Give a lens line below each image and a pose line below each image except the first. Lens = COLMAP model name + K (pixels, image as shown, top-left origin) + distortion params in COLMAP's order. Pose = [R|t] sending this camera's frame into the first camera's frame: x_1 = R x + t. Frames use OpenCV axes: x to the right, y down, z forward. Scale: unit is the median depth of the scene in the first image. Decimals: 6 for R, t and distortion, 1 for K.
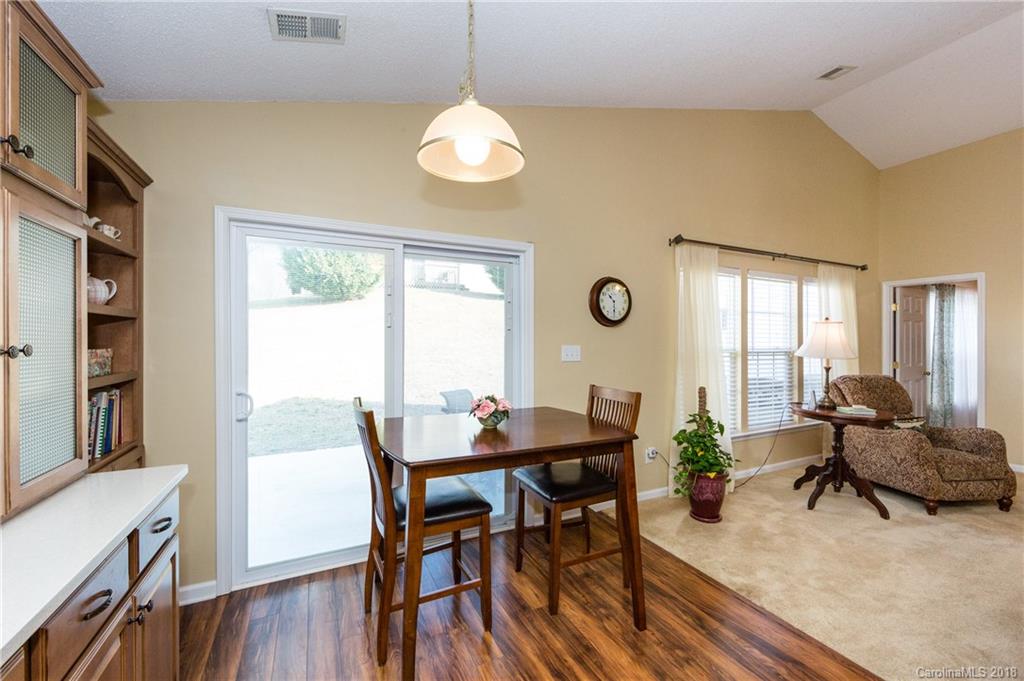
lens RADIAL K [[414.0, 0, 523.9], [0, 414.0, 341.8], [0, 0, 1]] dist [-0.002907, -0.000478]
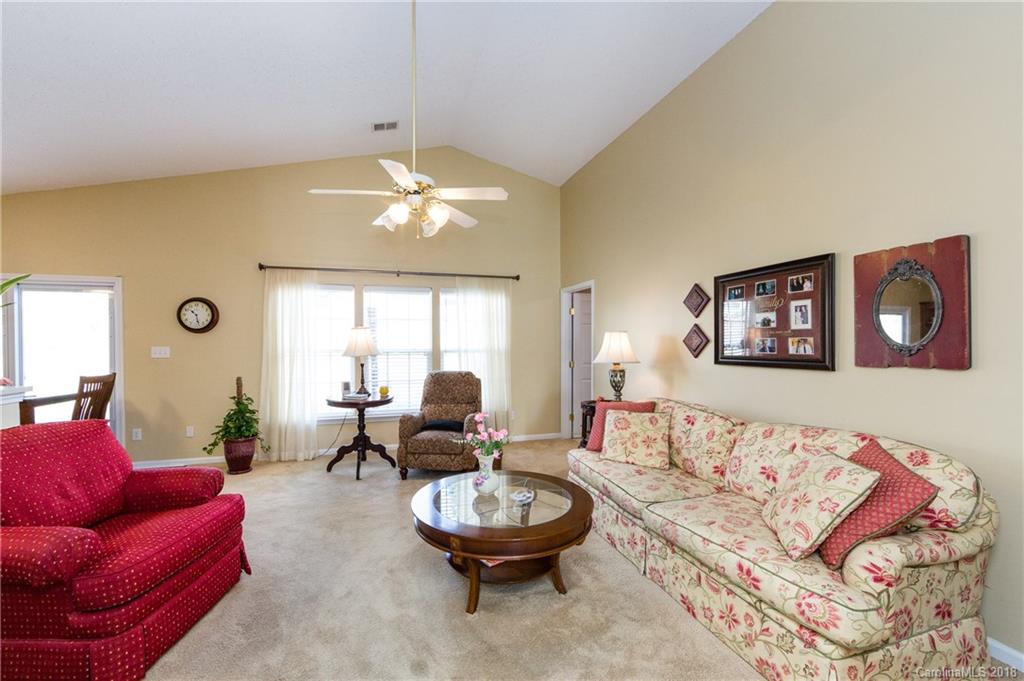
lens RADIAL K [[414.0, 0, 512.3], [0, 414.0, 350.7], [0, 0, 1]] dist [-0.002907, -0.000478]
pose [[0.984186, -0.001435, -0.177135, 1.556079], [0.003952, 0.999896, 0.013859, 0.007481], [0.177096, -0.014340, 0.984089, -0.184624]]
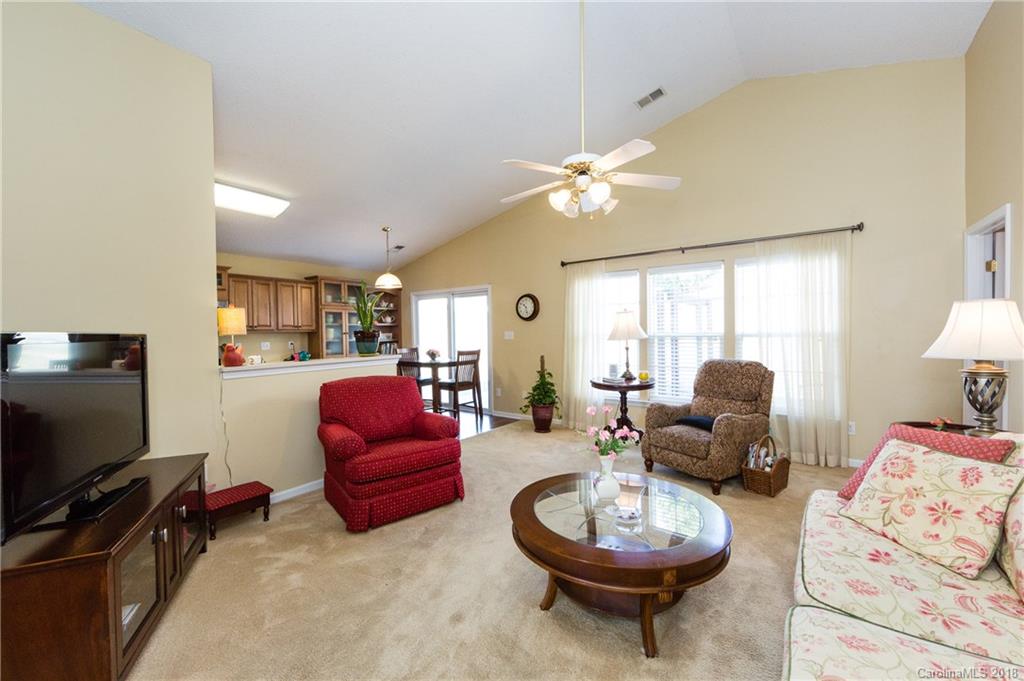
lens RADIAL K [[414.0, 0, 506.4], [0, 414.0, 340.9], [0, 0, 1]] dist [-0.002907, -0.000478]
pose [[0.440055, 0.014443, -0.897854, 1.892154], [0.012879, 0.999666, 0.022393, 0.009395], [0.897878, -0.021418, 0.439723, 0.114528]]
